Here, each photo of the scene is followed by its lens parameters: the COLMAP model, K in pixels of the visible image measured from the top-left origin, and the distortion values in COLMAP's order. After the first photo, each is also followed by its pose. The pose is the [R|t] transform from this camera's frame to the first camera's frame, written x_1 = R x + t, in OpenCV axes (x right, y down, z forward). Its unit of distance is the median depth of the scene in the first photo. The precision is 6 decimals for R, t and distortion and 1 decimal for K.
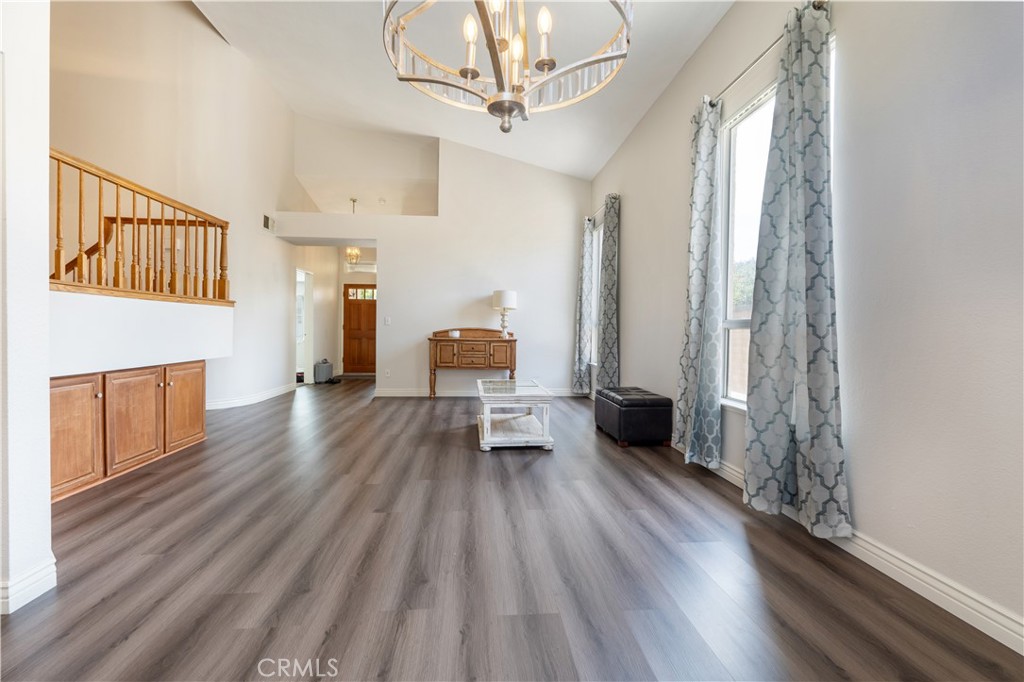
lens RADIAL K [[474.5, 0, 515.9], [0, 474.5, 331.3], [0, 0, 1]] dist [-0.003081, -0.000045]
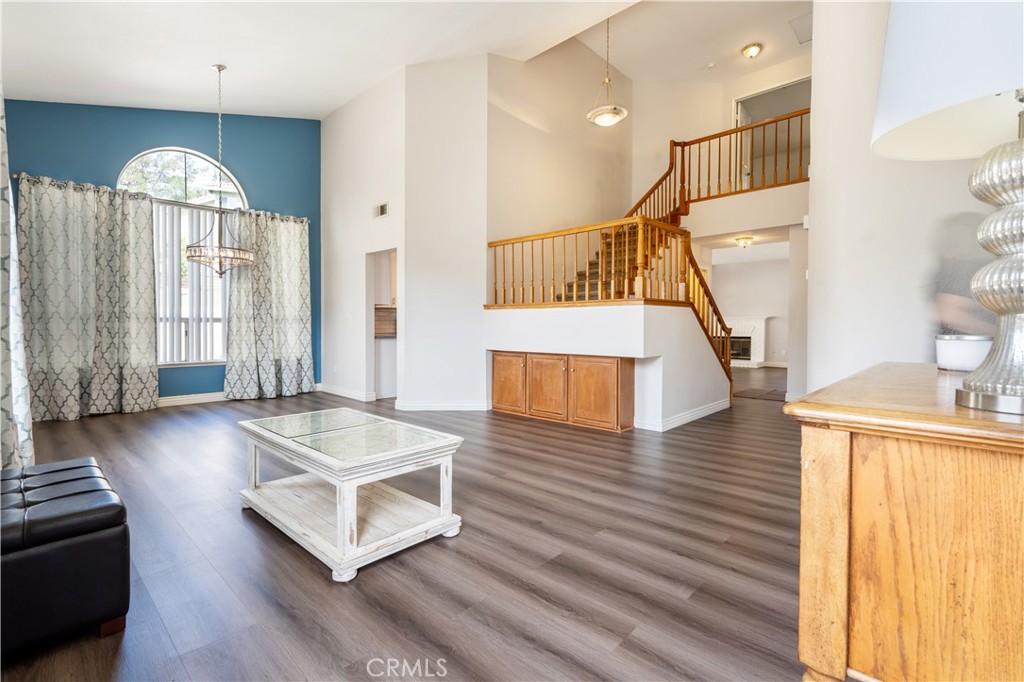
lens RADIAL K [[474.5, 0, 515.9], [0, 474.5, 331.3], [0, 0, 1]] dist [-0.003081, -0.000045]
pose [[-0.746329, 0.000369, -0.665577, 0.291323], [-0.009641, 0.999889, 0.011365, -0.010979], [0.665508, 0.014898, -0.746242, 2.099653]]
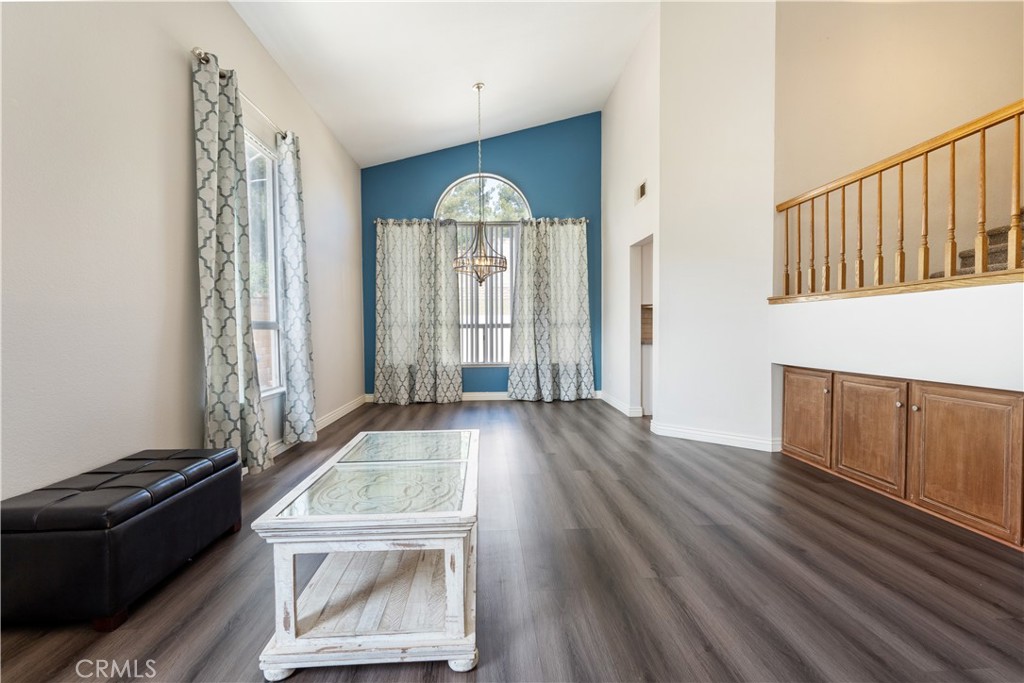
lens RADIAL K [[470.5, 0, 505.7], [0, 470.5, 341.9], [0, 0, 1]] dist [-0.001978, -0.000078]
pose [[-0.998951, 0.000701, 0.045792, -0.165923], [0.002062, 0.999558, 0.029666, -0.012350], [-0.045751, 0.029729, -0.998510, 1.937246]]
